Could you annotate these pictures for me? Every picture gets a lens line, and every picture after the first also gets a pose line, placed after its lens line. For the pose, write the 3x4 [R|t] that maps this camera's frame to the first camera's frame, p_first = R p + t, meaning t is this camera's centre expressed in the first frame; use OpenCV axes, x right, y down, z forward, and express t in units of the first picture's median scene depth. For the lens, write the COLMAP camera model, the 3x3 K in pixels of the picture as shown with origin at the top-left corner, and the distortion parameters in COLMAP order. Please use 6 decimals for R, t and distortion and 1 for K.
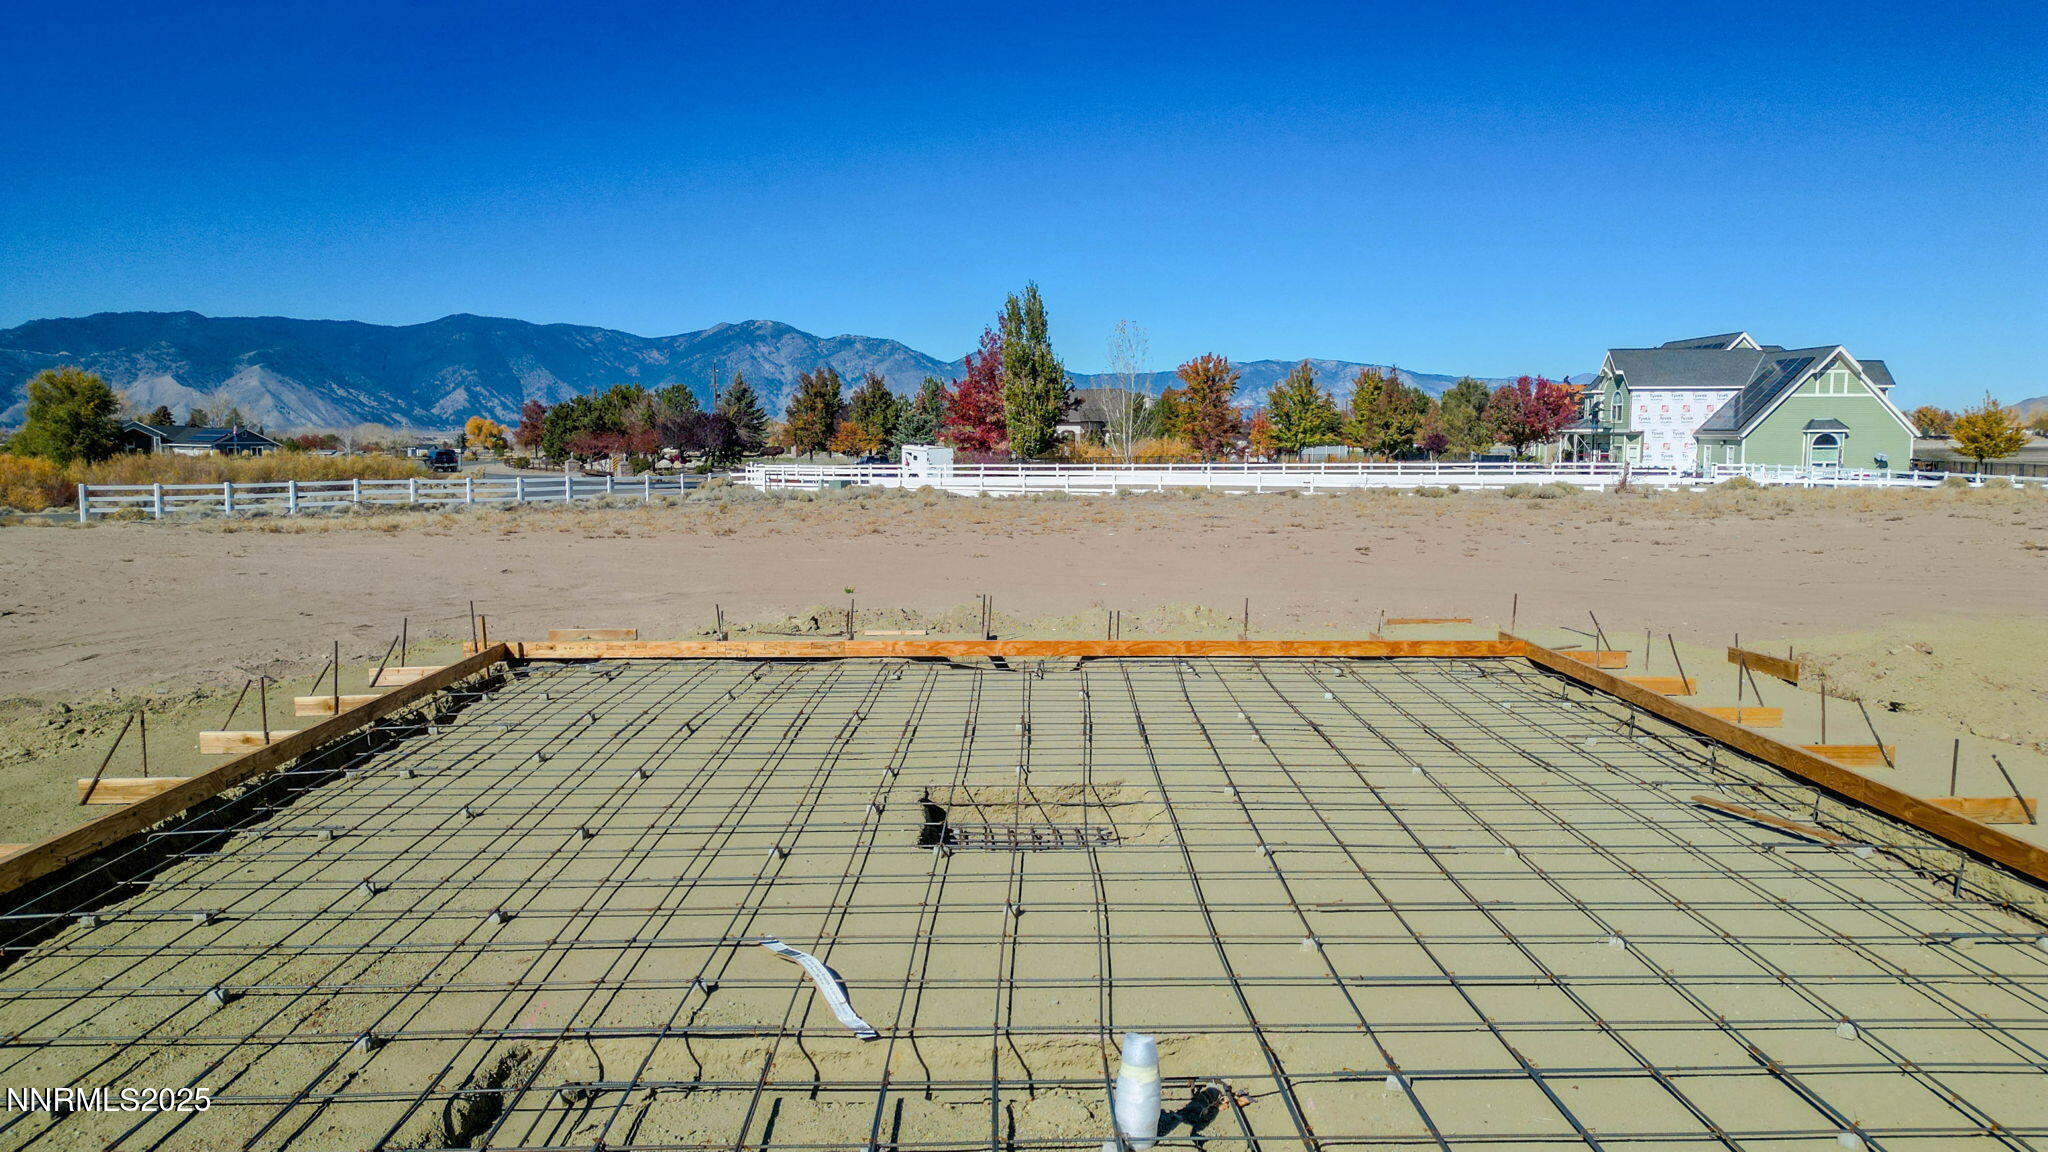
lens RADIAL K [[1430.8, 0, 1024.0], [0, 1430.8, 576.0], [0, 0, 1]] dist [0.083520, -0.083393]
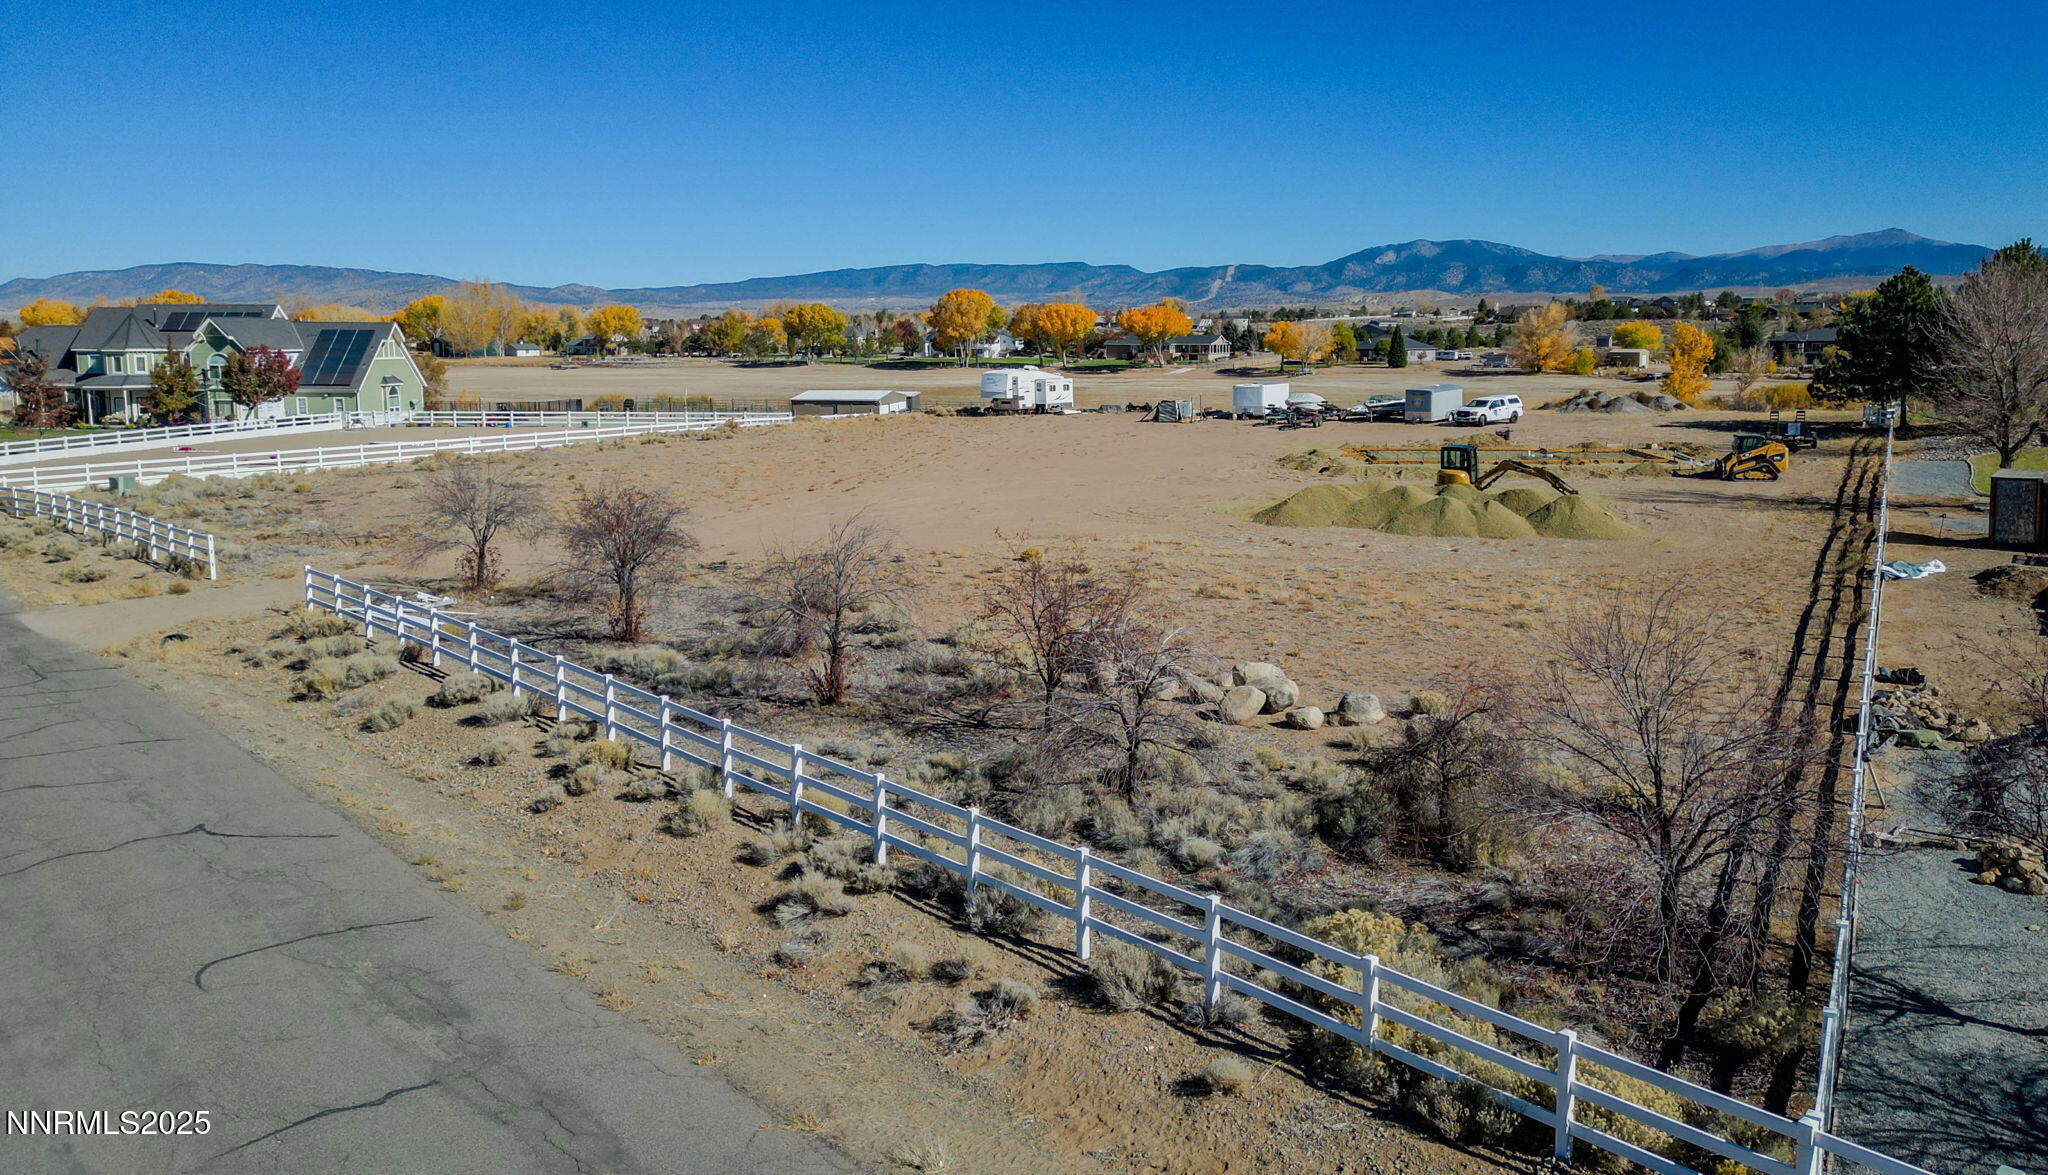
lens RADIAL K [[1580.2, 0, 1142.9], [0, 1580.2, 533.1], [0, 0, 1]] dist [0.174632, -0.436217]
pose [[0.048996, -0.126105, 0.990806, -0.868615], [0.102158, 0.987428, 0.120623, -0.067340], [-0.993561, 0.095309, 0.061262, 0.207350]]
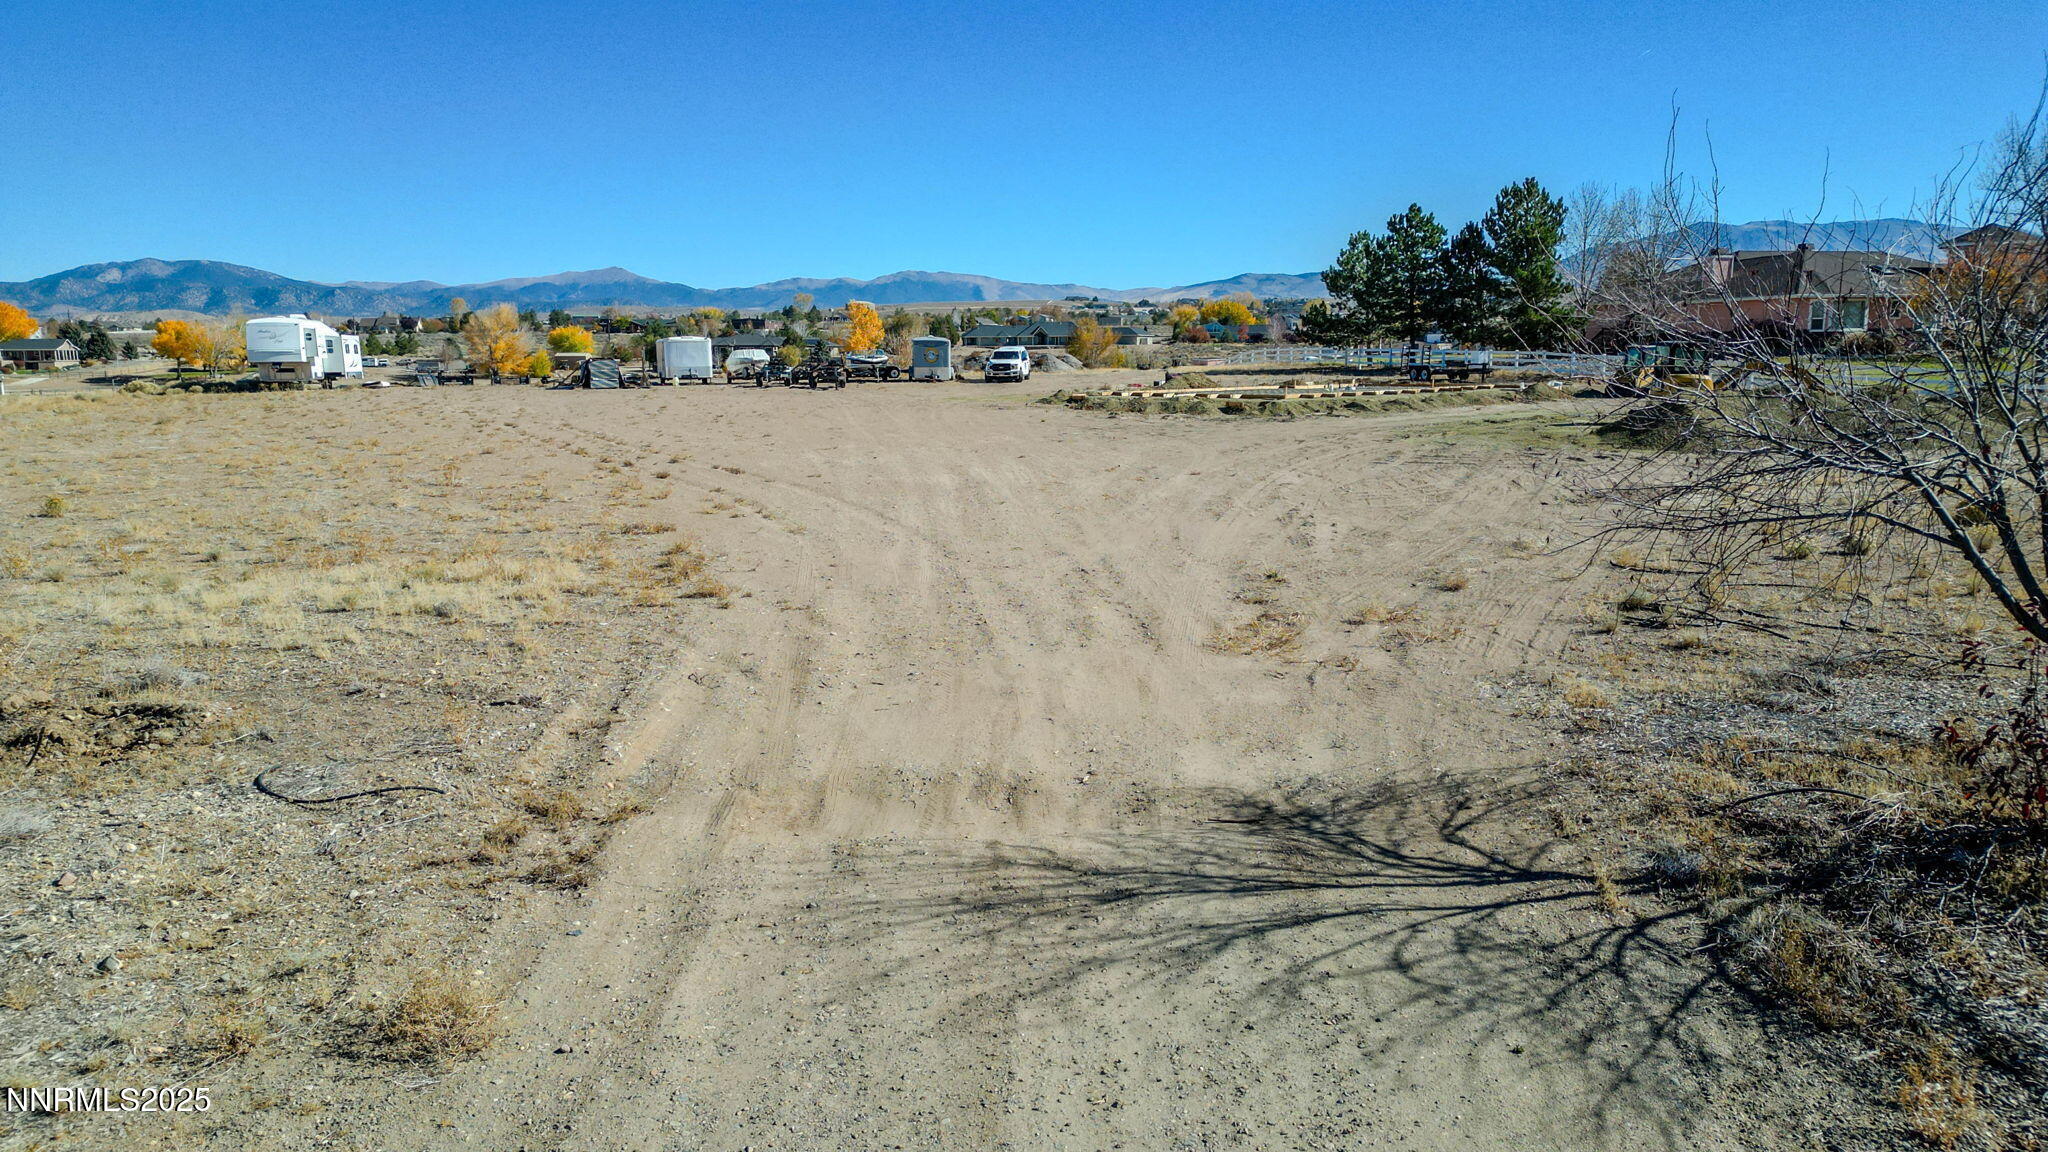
lens RADIAL K [[1430.8, 0, 1024.0], [0, 1430.8, 576.0], [0, 0, 1]] dist [0.083520, -0.083393]
pose [[-0.607921, -0.117947, 0.785188, -0.423638], [0.089618, 0.972393, 0.215454, -0.052544], [-0.788923, 0.201346, -0.580568, 0.541822]]
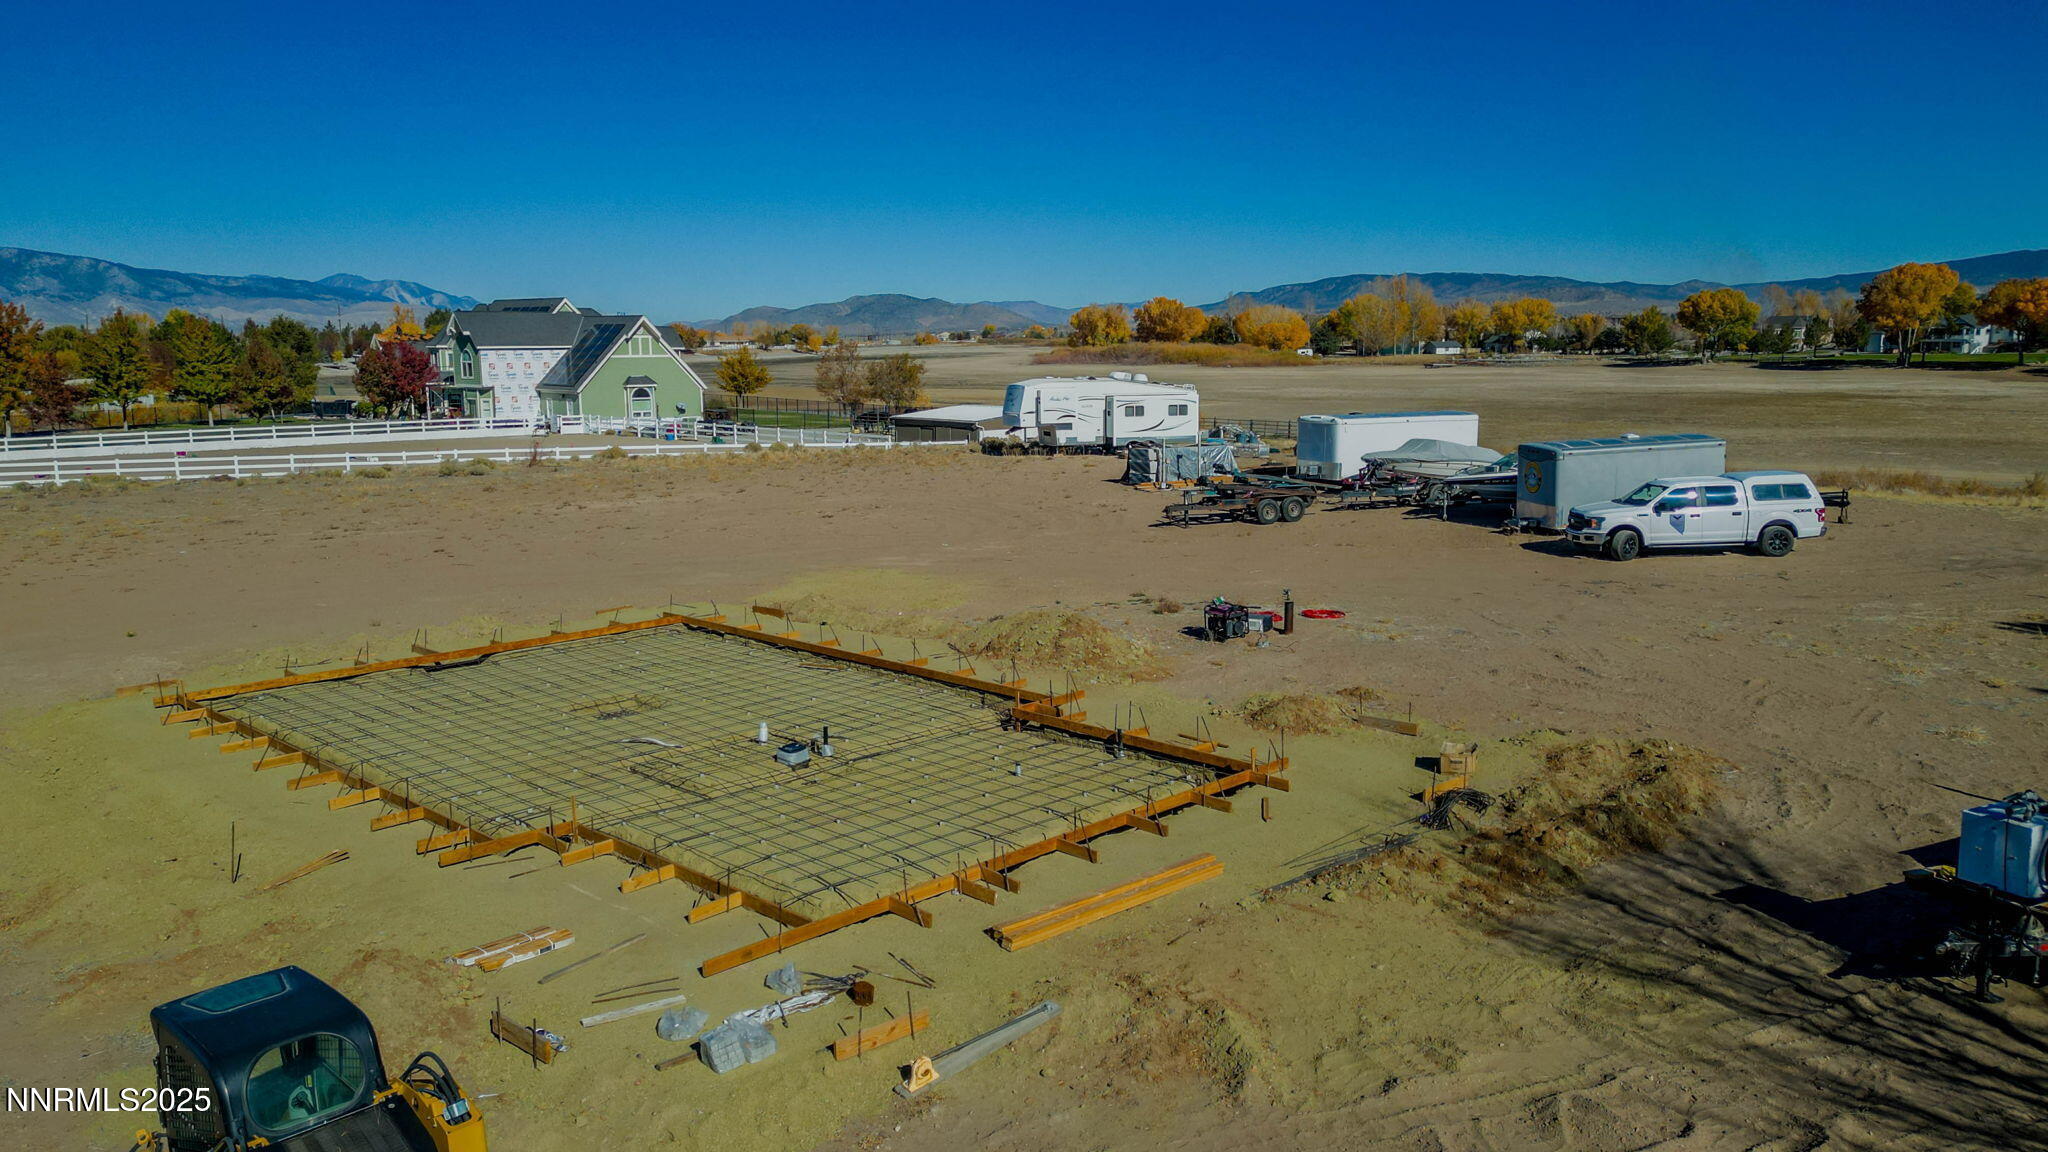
lens RADIAL K [[1520.6, 0, 1031.0], [0, 1520.6, 581.5], [0, 0, 1]] dist [0.098348, -0.107878]
pose [[0.711024, -0.117750, 0.693239, -0.118064], [0.078674, 0.993011, 0.087976, -0.022619], [-0.698753, -0.008014, 0.715318, -0.139253]]
